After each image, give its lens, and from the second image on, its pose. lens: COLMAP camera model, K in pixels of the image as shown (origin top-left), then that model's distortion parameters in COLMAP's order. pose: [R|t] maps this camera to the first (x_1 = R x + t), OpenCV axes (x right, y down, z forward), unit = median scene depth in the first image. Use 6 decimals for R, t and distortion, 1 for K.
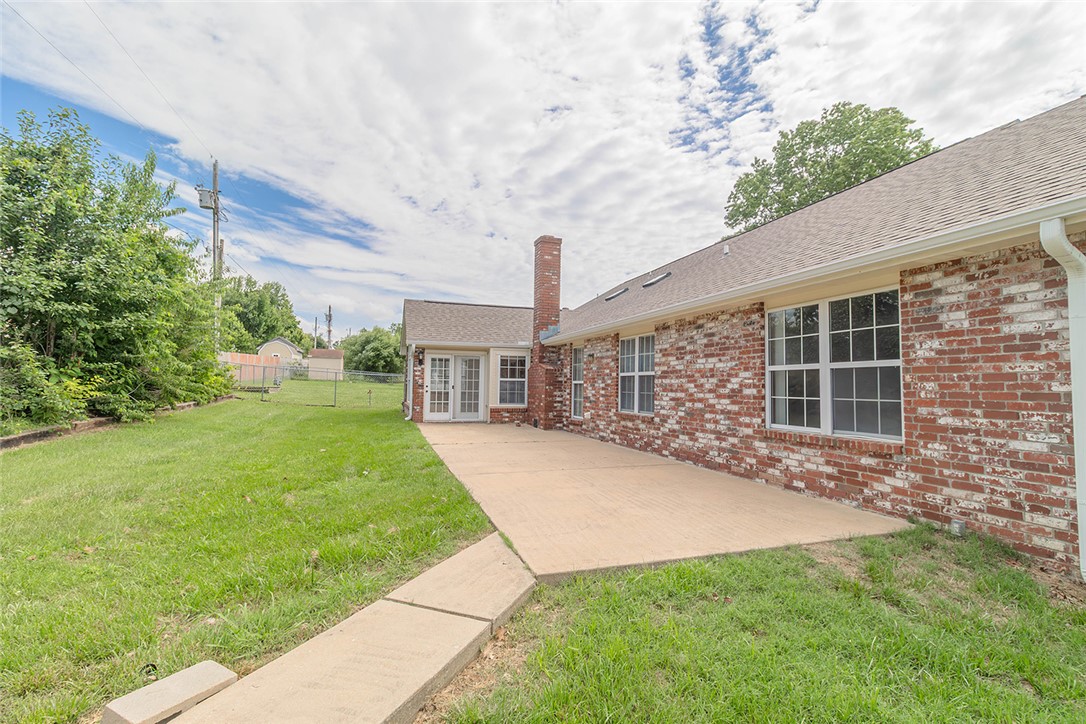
lens RADIAL K [[498.3, 0, 554.3], [0, 498.3, 361.4], [0, 0, 1]] dist [0.002811, 0.000217]
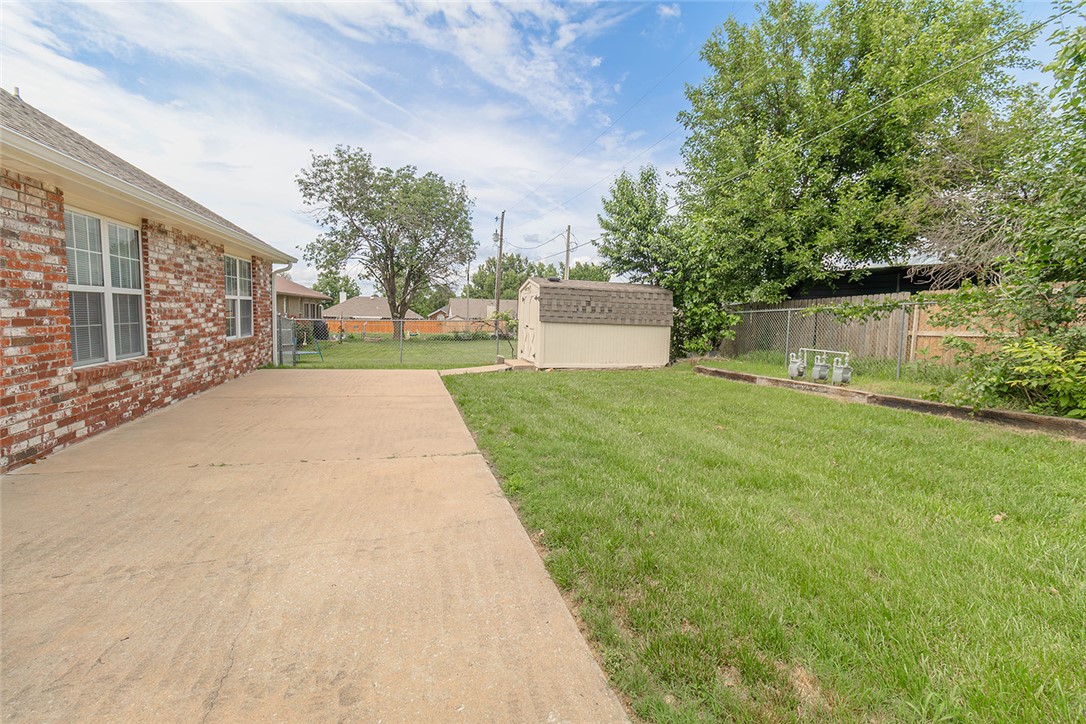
lens RADIAL K [[498.3, 0, 554.3], [0, 498.3, 361.4], [0, 0, 1]] dist [0.002811, 0.000217]
pose [[-0.997767, -0.050149, 0.044105, -0.406691], [-0.048061, 0.997729, 0.047201, 0.062642], [-0.046372, 0.044976, -0.997911, 1.780515]]
